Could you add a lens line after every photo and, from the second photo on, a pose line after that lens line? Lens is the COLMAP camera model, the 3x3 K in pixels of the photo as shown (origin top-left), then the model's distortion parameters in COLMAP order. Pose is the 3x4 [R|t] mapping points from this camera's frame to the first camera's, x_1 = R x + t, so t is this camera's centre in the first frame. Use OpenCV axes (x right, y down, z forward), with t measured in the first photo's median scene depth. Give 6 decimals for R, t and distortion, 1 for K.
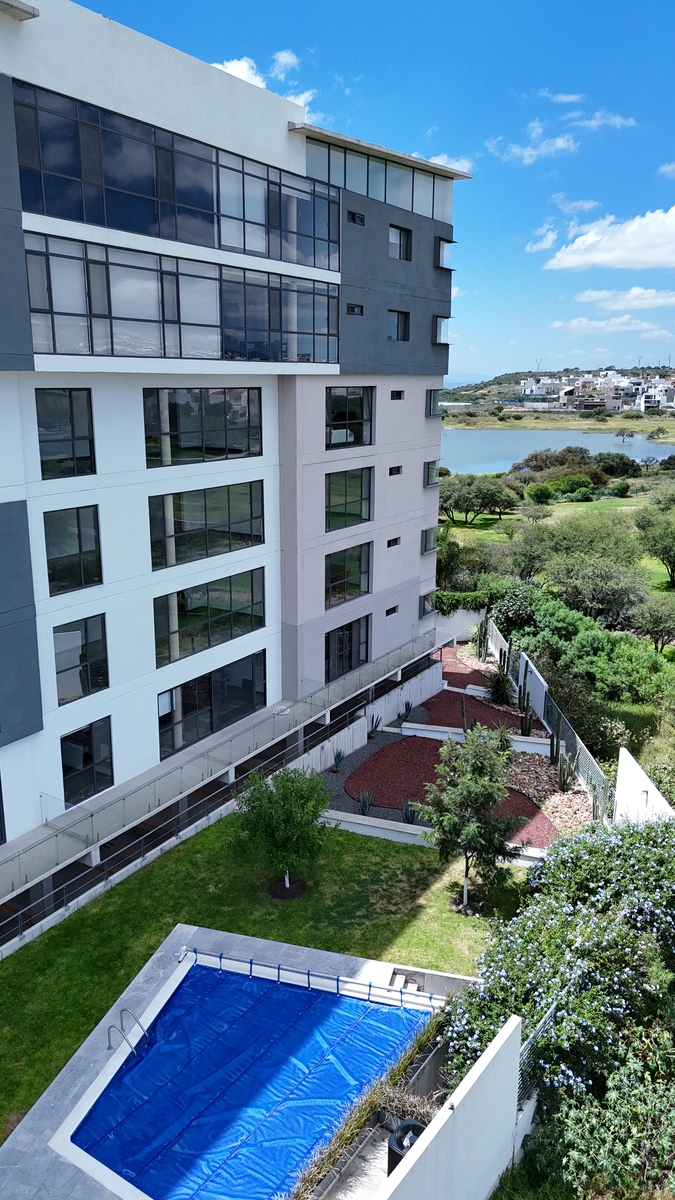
lens RADIAL K [[891.7, 0, 337.9], [0, 891.7, 601.7], [0, 0, 1]] dist [0.096270, -0.175472]
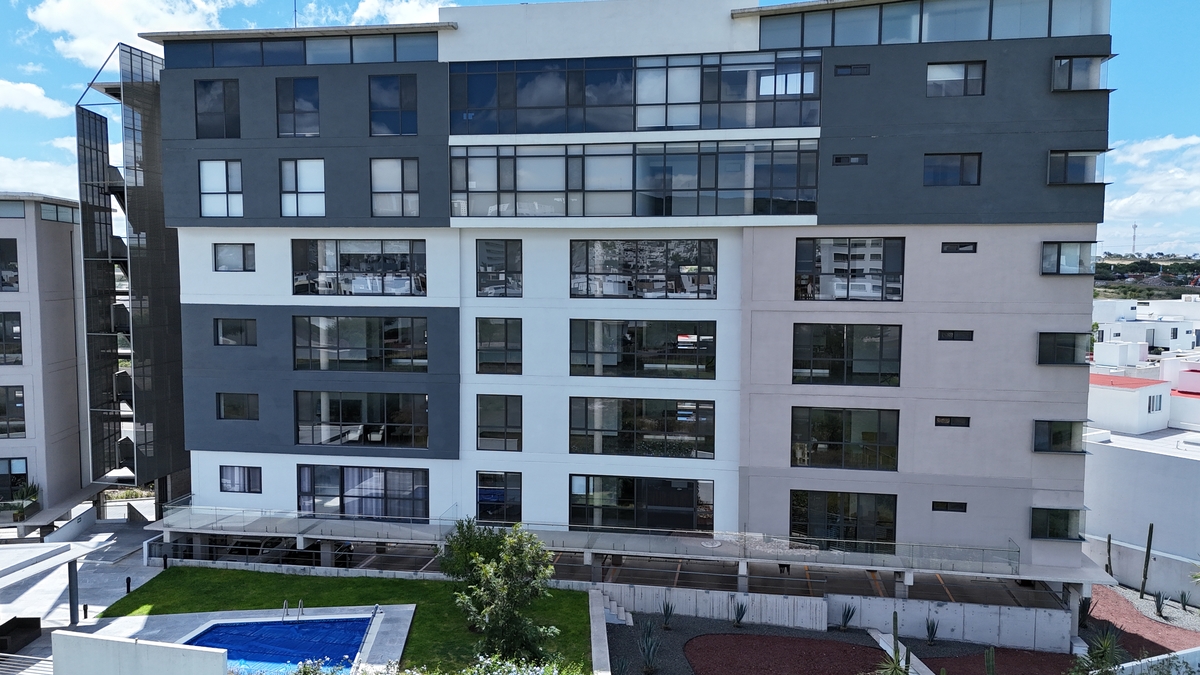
lens RADIAL K [[891.7, 0, 600.0], [0, 891.7, 337.5], [0, 0, 1]] dist [0.096270, -0.175472]
pose [[0.360168, 0.064474, -0.930657, 0.880596], [-0.230525, 0.972822, -0.021819, -0.060721], [0.903956, 0.222399, 0.365242, 0.477346]]
